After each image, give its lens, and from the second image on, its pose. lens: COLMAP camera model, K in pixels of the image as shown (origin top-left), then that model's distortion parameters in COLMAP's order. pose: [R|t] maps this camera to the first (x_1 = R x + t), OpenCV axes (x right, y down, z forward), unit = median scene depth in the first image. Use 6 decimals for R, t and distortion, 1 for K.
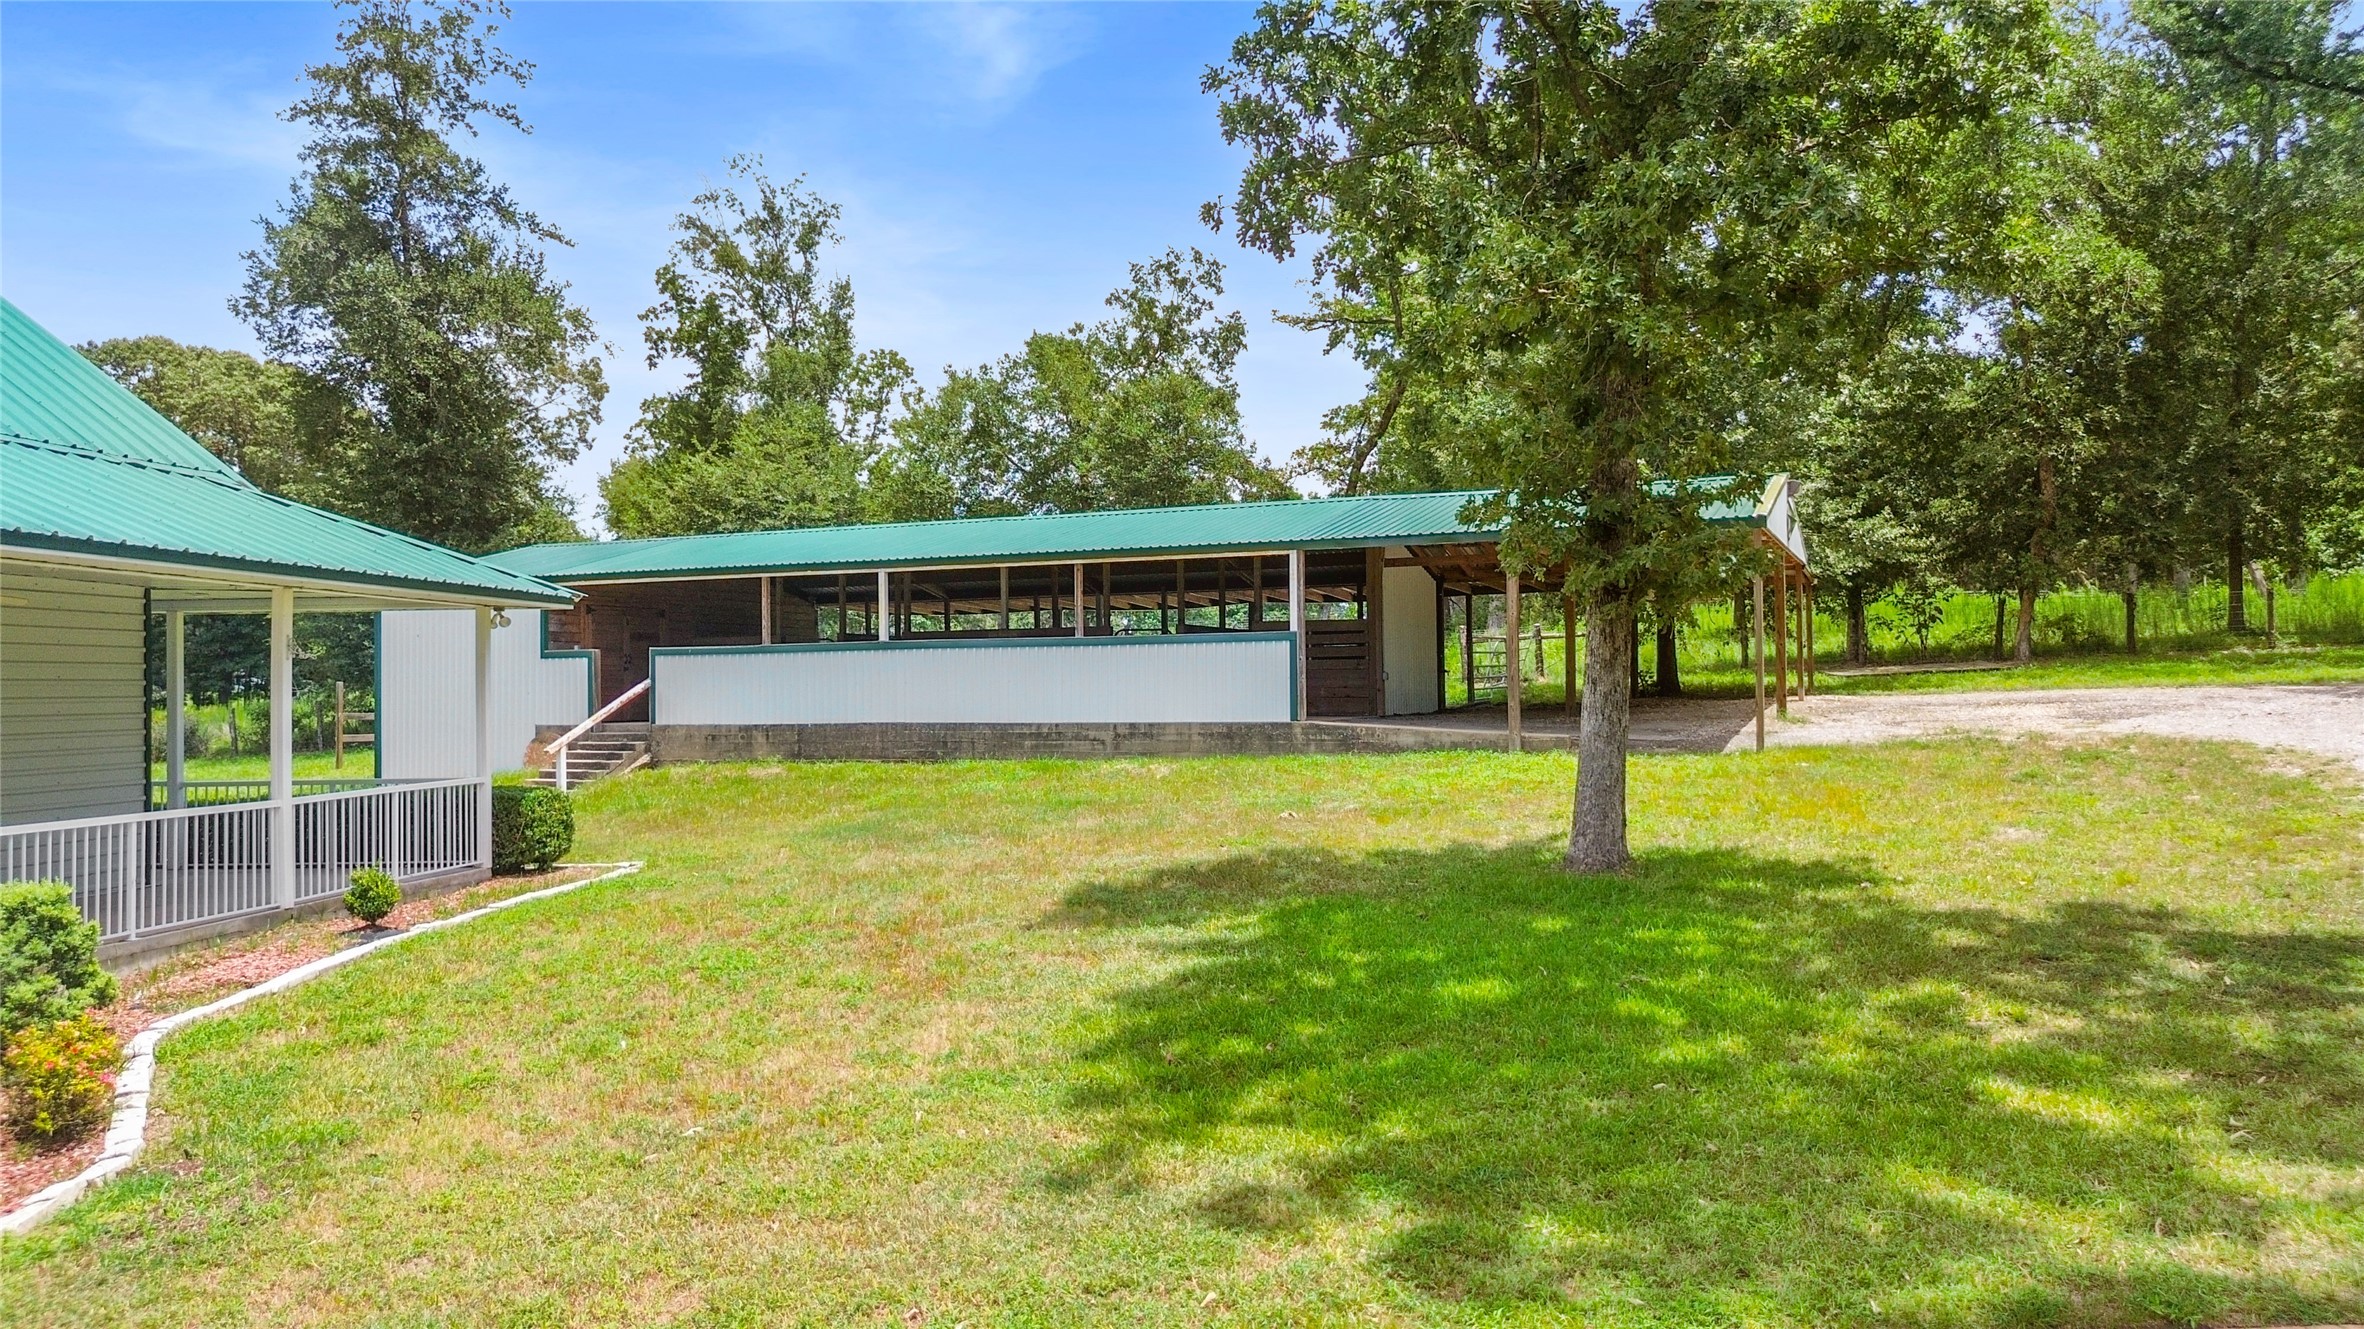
lens RADIAL K [[1638.7, 0, 1181.5], [0, 1638.7, 685.5], [0, 0, 1]] dist [0.005422, -0.002720]
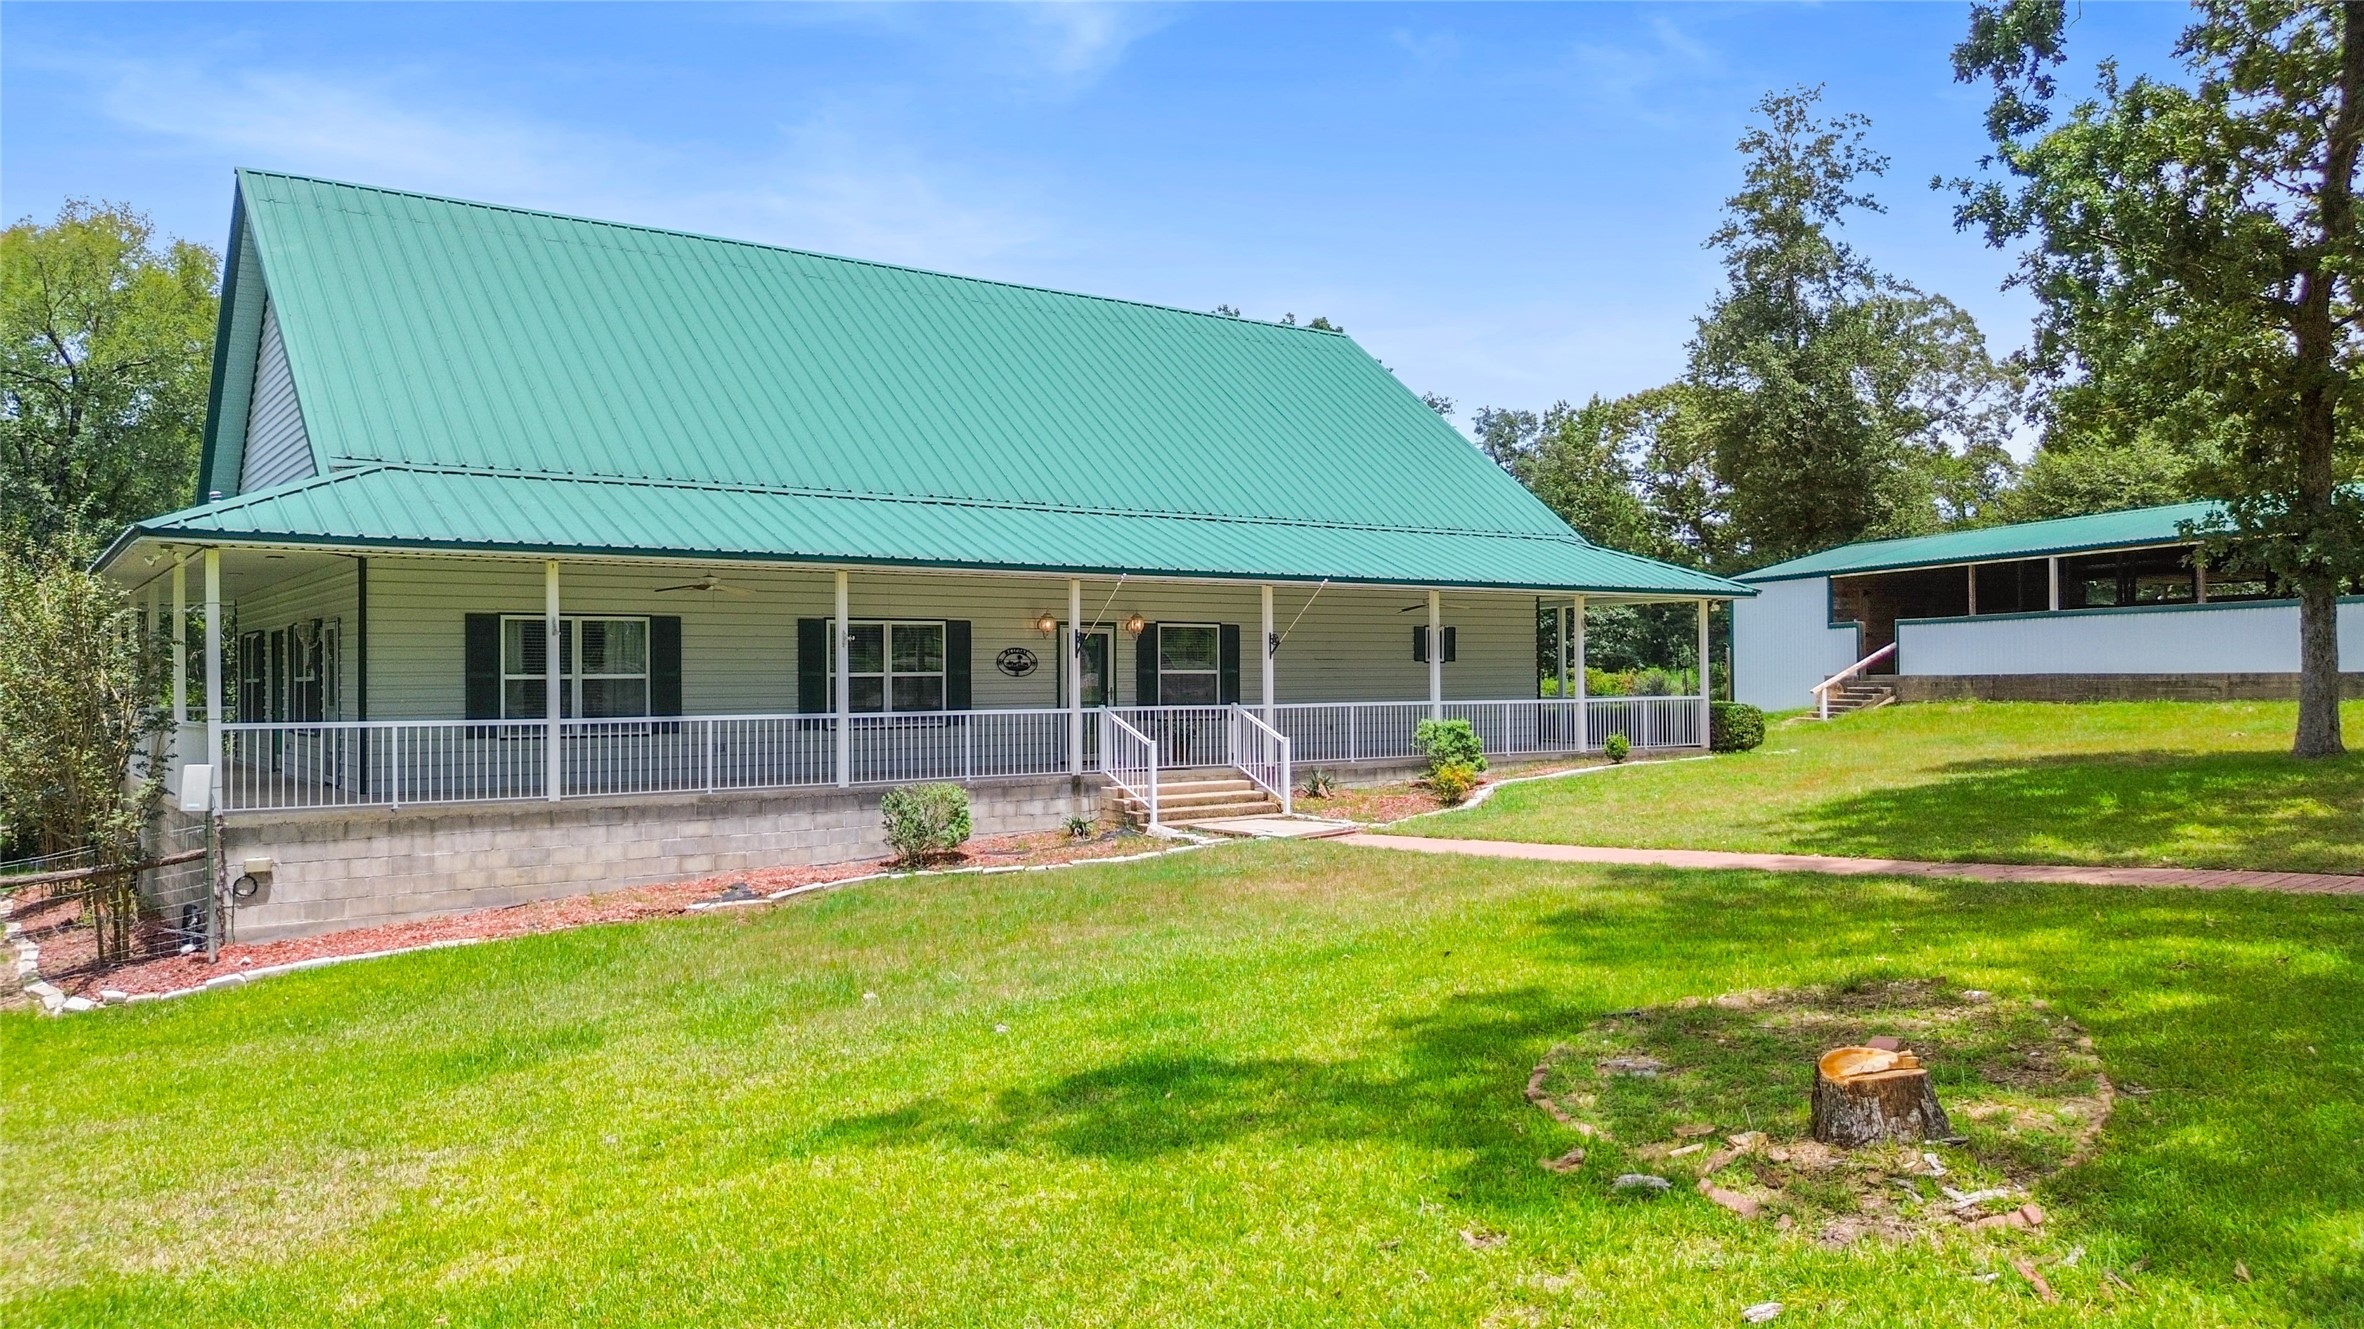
lens RADIAL K [[1638.7, 0, 1180.7], [0, 1638.7, 660.9], [0, 0, 1]] dist [0.005422, -0.002720]
pose [[0.635761, -0.001880, -0.771884, 0.248134], [0.002060, 0.999998, -0.000739, 0.008054], [0.771883, -0.001121, 0.635763, -0.236173]]
